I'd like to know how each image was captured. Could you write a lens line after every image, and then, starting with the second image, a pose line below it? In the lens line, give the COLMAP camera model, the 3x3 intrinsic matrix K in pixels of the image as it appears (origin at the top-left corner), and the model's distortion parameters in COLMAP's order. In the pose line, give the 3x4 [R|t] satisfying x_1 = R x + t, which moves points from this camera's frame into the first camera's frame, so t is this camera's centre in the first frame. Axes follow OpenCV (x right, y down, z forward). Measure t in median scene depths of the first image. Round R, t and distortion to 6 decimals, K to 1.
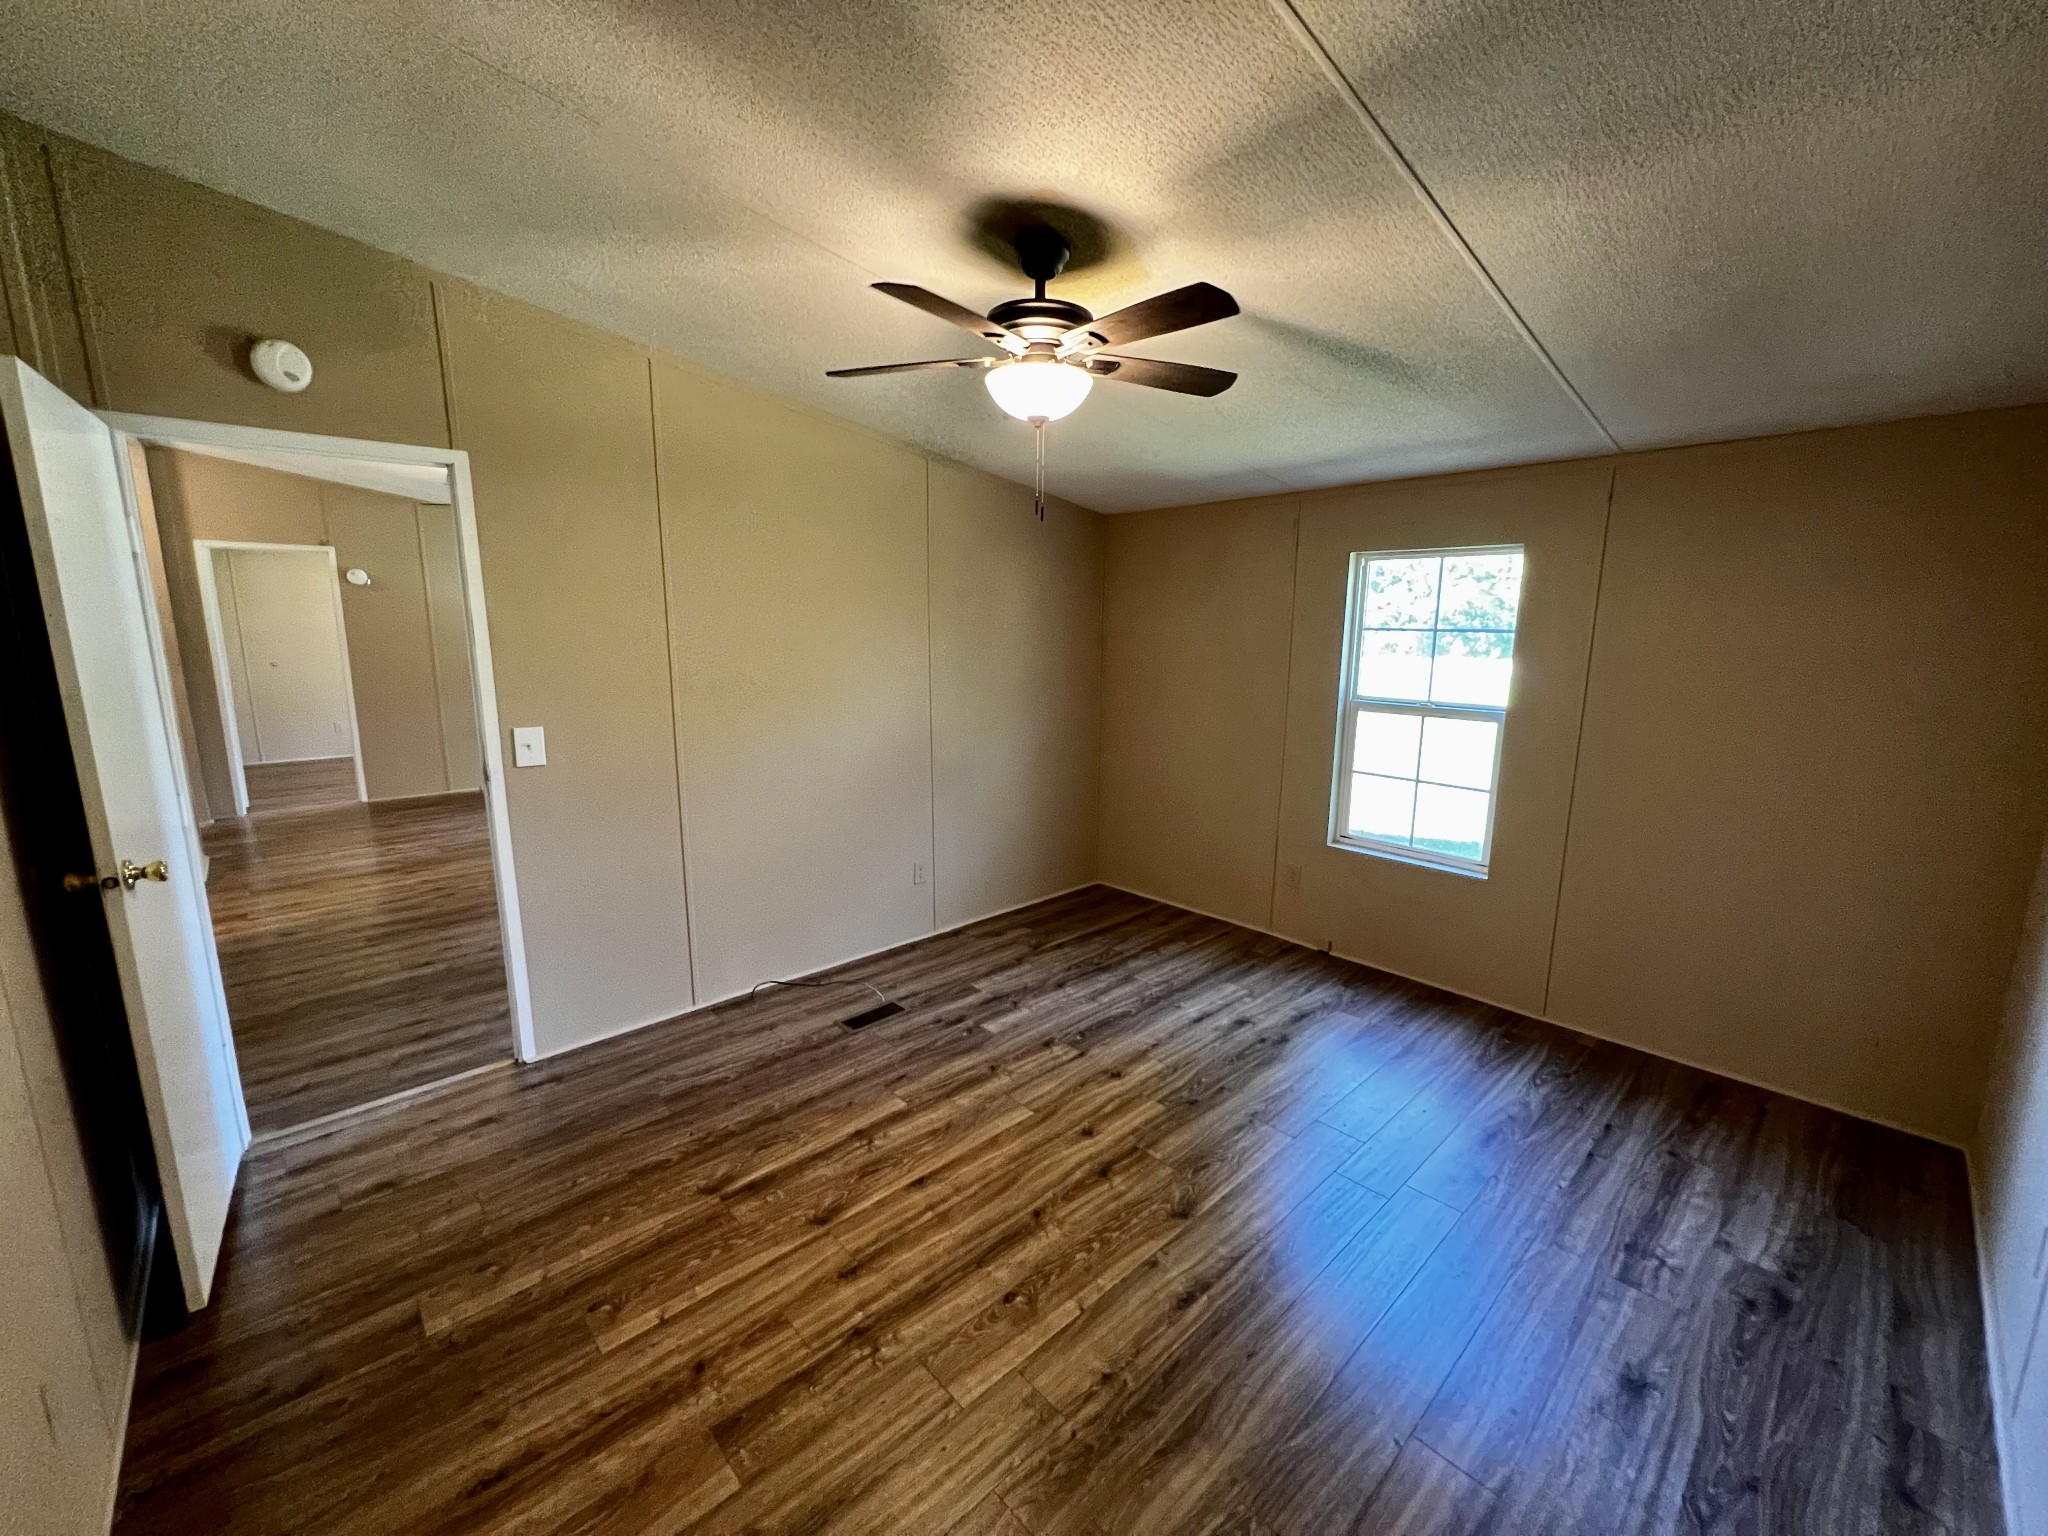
lens RADIAL K [[812.7, 0, 1030.9], [0, 812.7, 780.8], [0, 0, 1]] dist [-0.001609, 0.001317]
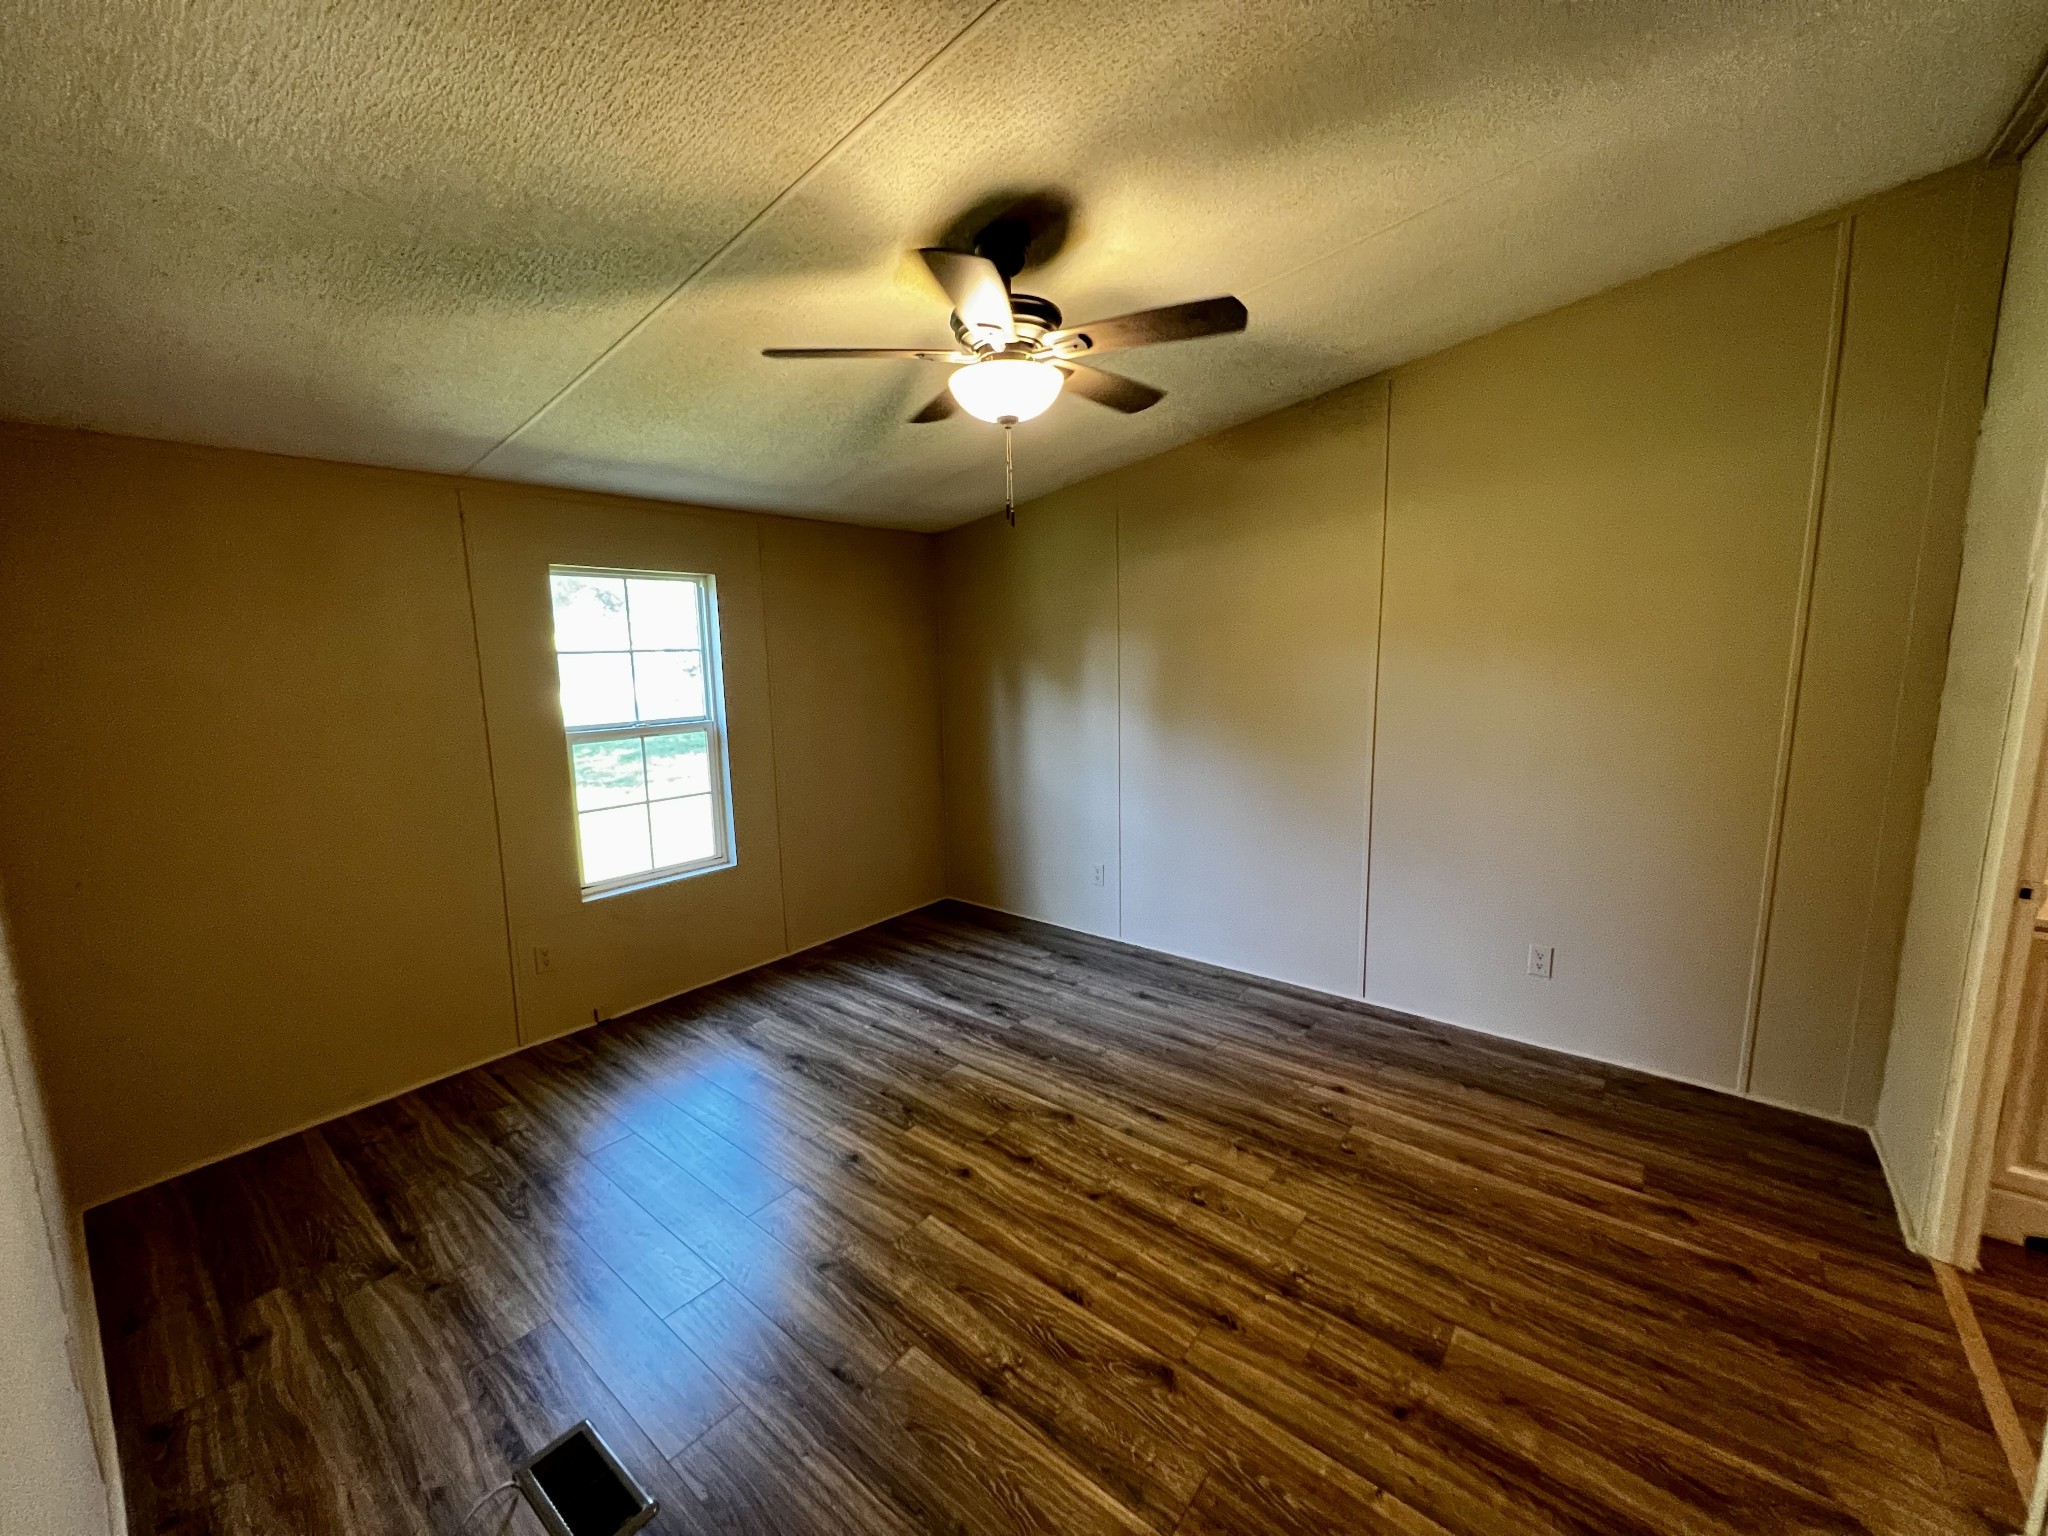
lens RADIAL K [[812.7, 0, 1026.2], [0, 812.7, 776.5], [0, 0, 1]] dist [-0.001609, 0.001317]
pose [[-0.129026, -0.160662, 0.978540, -0.776729], [0.211983, 0.959509, 0.185489, -0.163367], [-0.968718, 0.231367, -0.089744, 0.900597]]
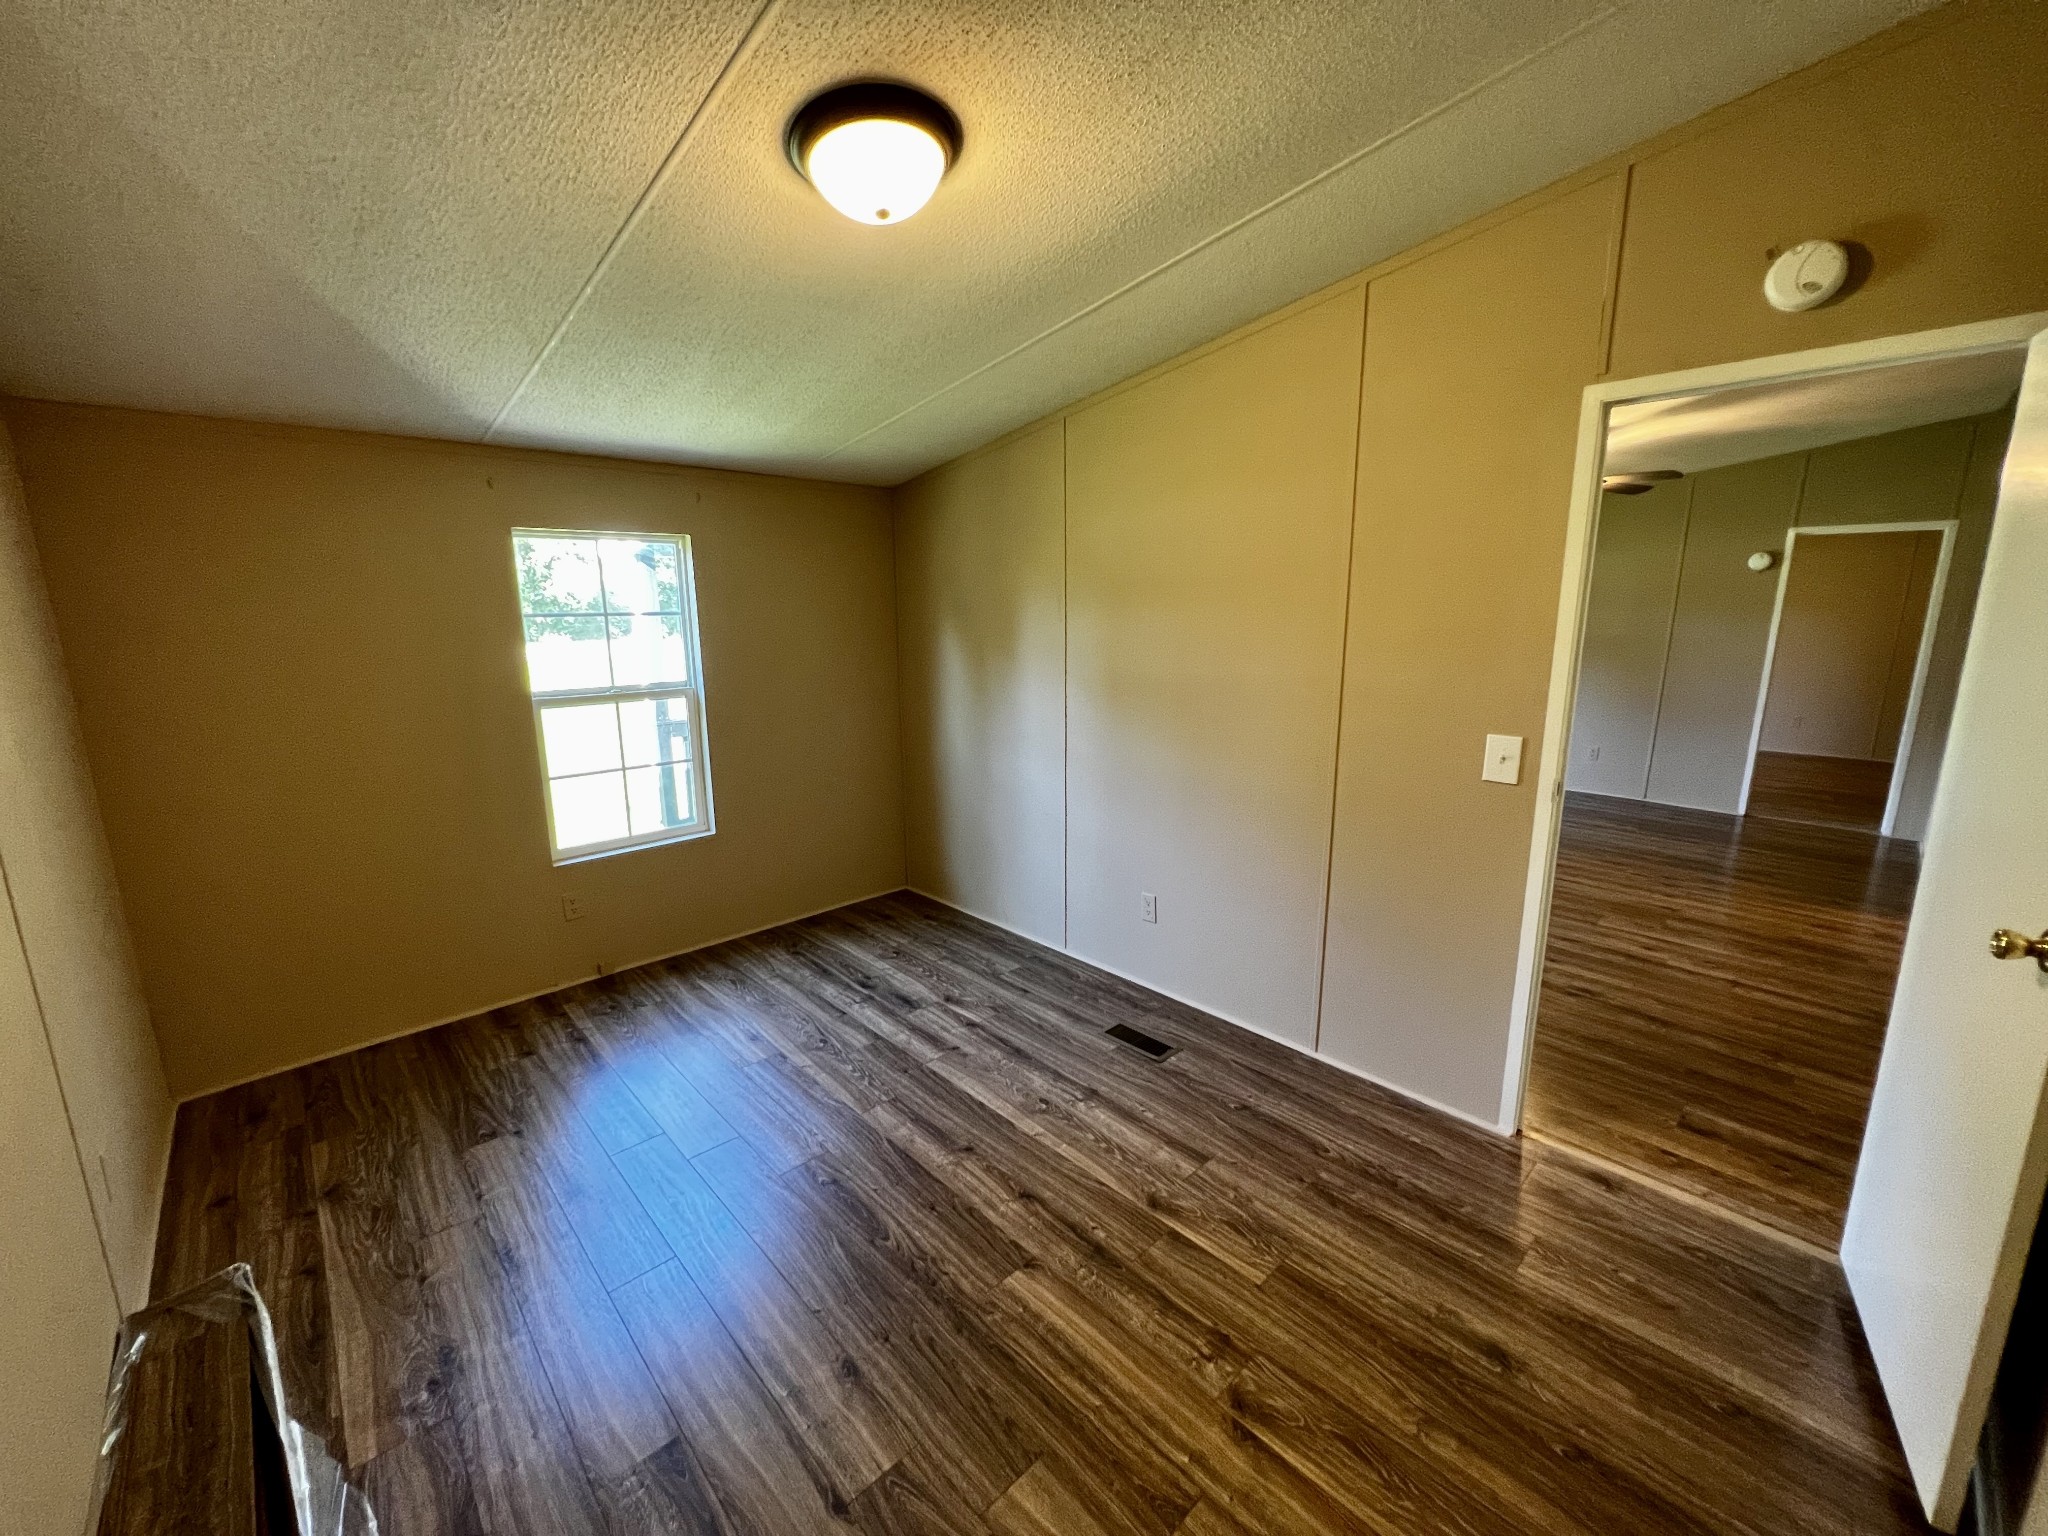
lens RADIAL K [[812.7, 0, 1013.1], [0, 812.7, 775.5], [0, 0, 1]] dist [-0.001609, 0.001317]
pose [[0.003843, -0.217194, 0.976121, -0.683704], [0.202552, 0.956063, 0.211933, -0.147446], [-0.979264, 0.196901, 0.047667, 0.701600]]
